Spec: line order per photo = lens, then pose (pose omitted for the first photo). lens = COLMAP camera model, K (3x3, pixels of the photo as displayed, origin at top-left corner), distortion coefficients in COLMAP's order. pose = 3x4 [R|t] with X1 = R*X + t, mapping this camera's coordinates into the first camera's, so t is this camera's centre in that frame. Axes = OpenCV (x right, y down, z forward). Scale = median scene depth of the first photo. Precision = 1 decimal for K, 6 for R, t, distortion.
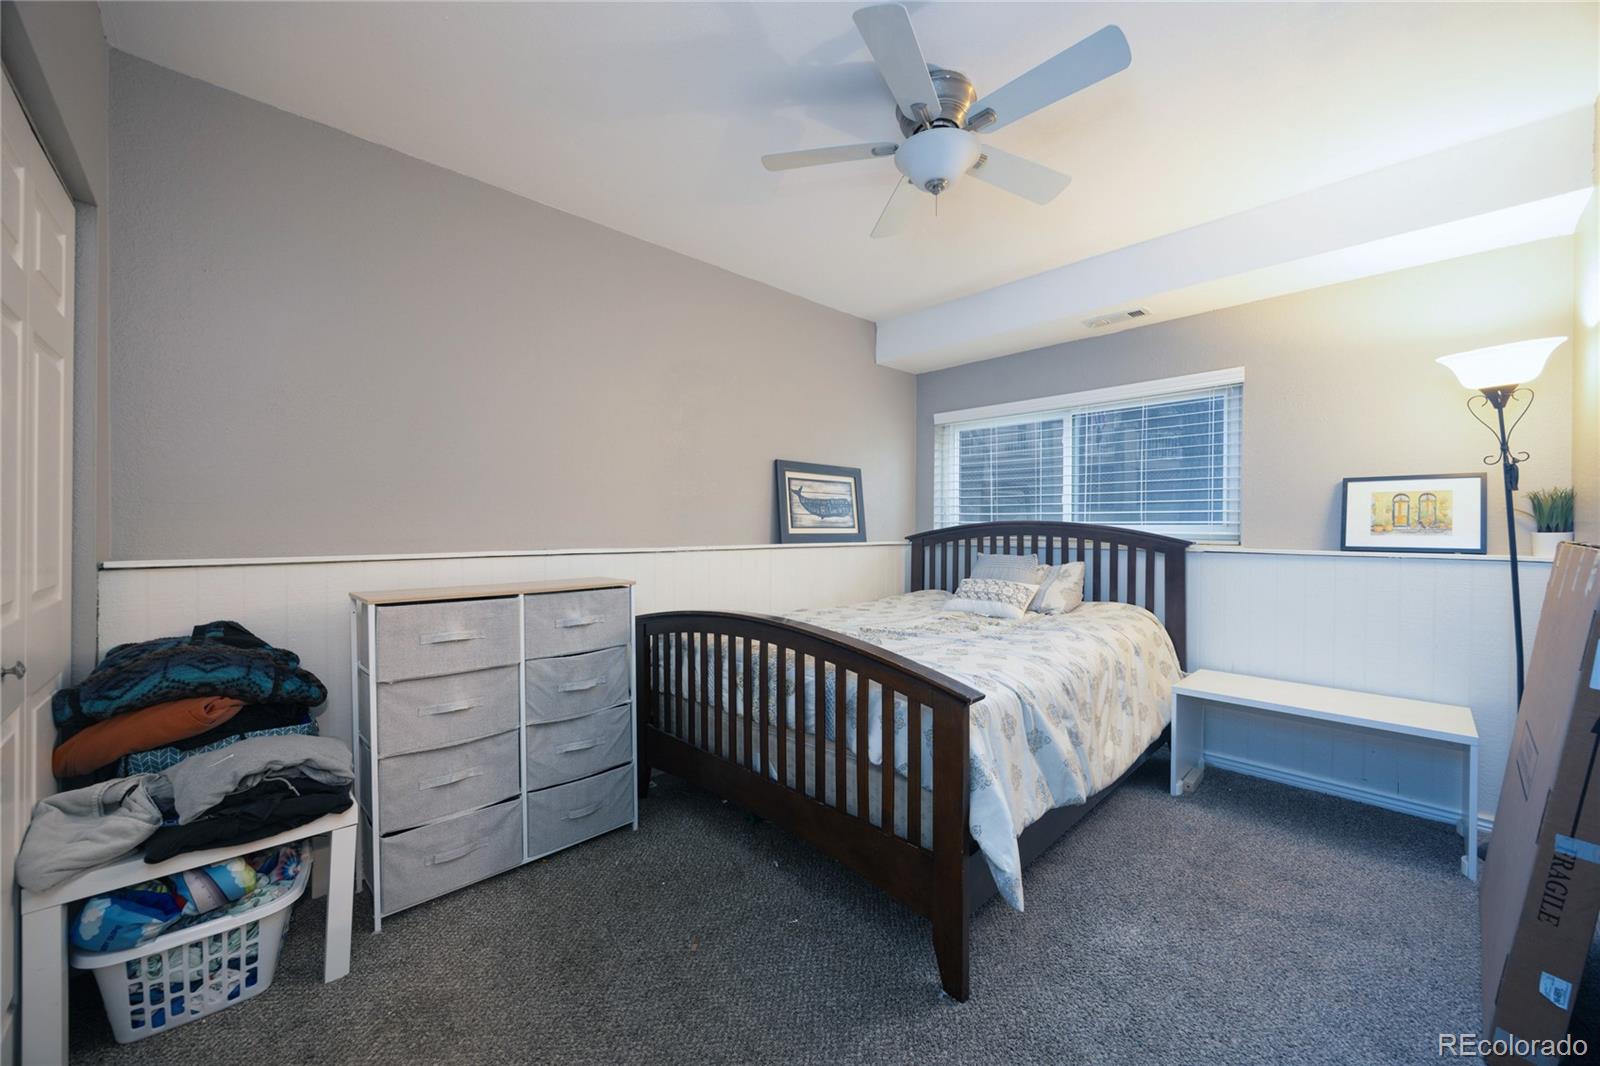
lens RADIAL K [[612.4, 0, 793.0], [0, 612.4, 531.6], [0, 0, 1]] dist [-0.003045, -0.000272]
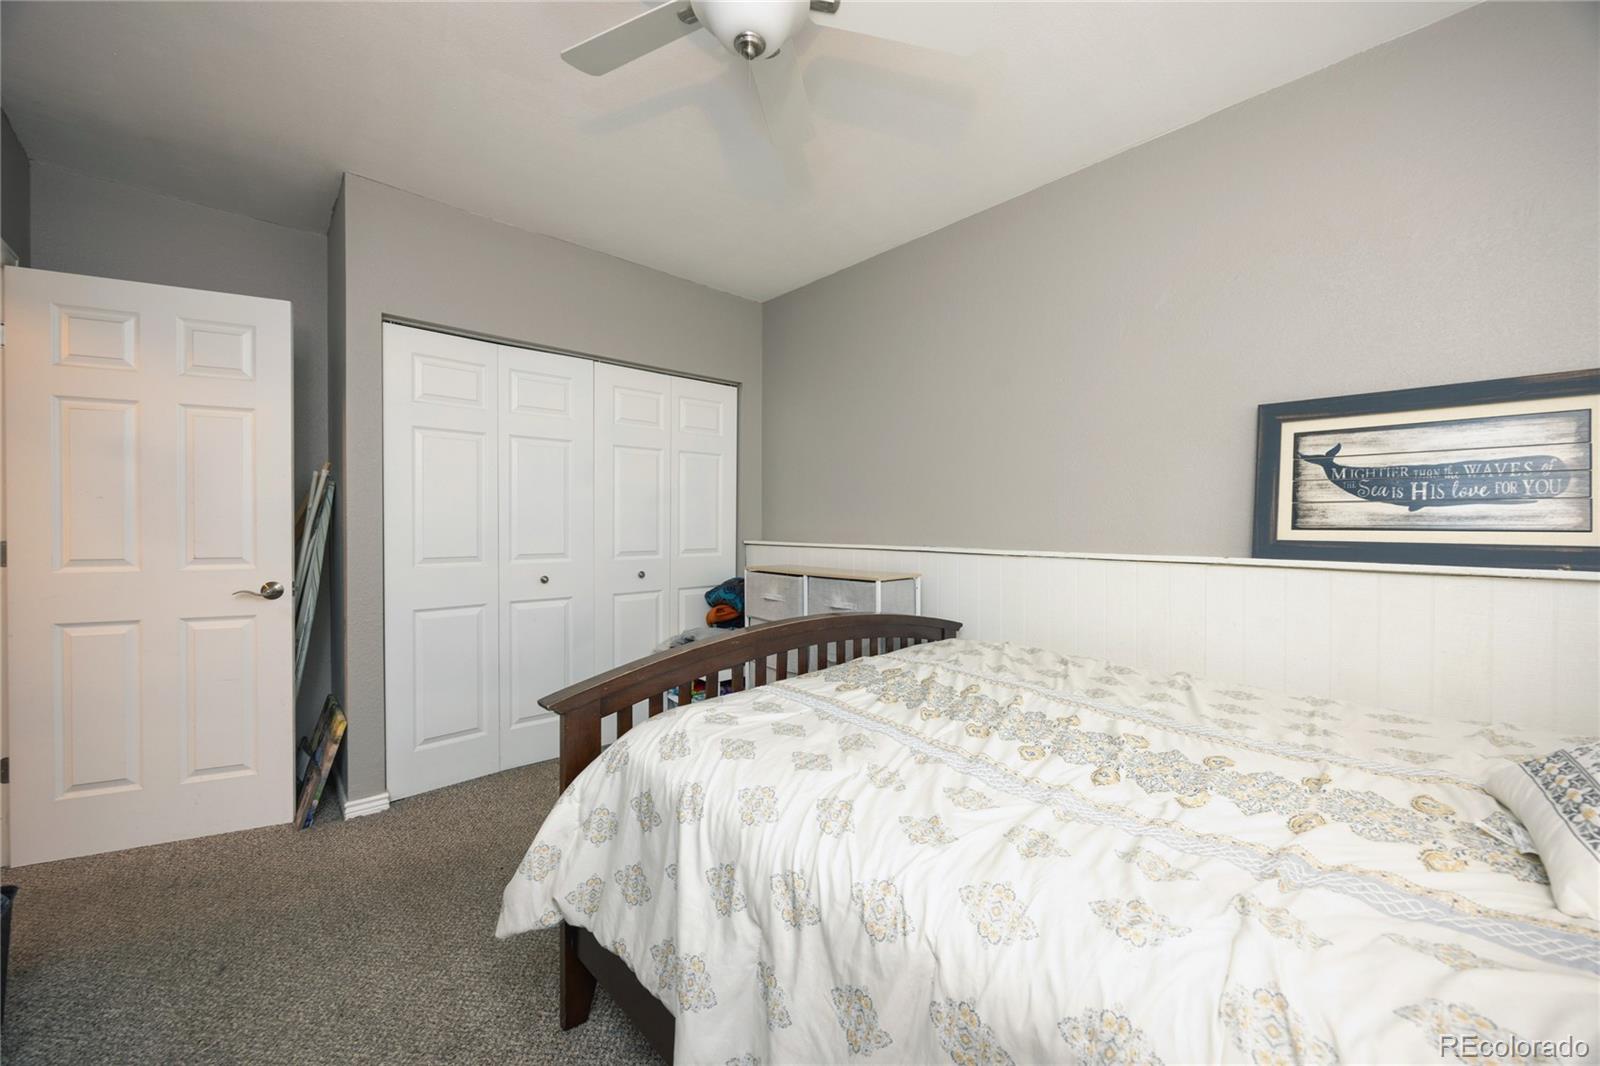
lens RADIAL K [[612.4, 0, 793.0], [0, 612.4, 531.6], [0, 0, 1]] dist [-0.003045, -0.000272]
pose [[0.015502, 0.010426, -0.999825, 0.508260], [-0.016222, 0.999817, 0.010174, -0.002312], [0.999748, 0.016062, 0.015668, 0.561619]]
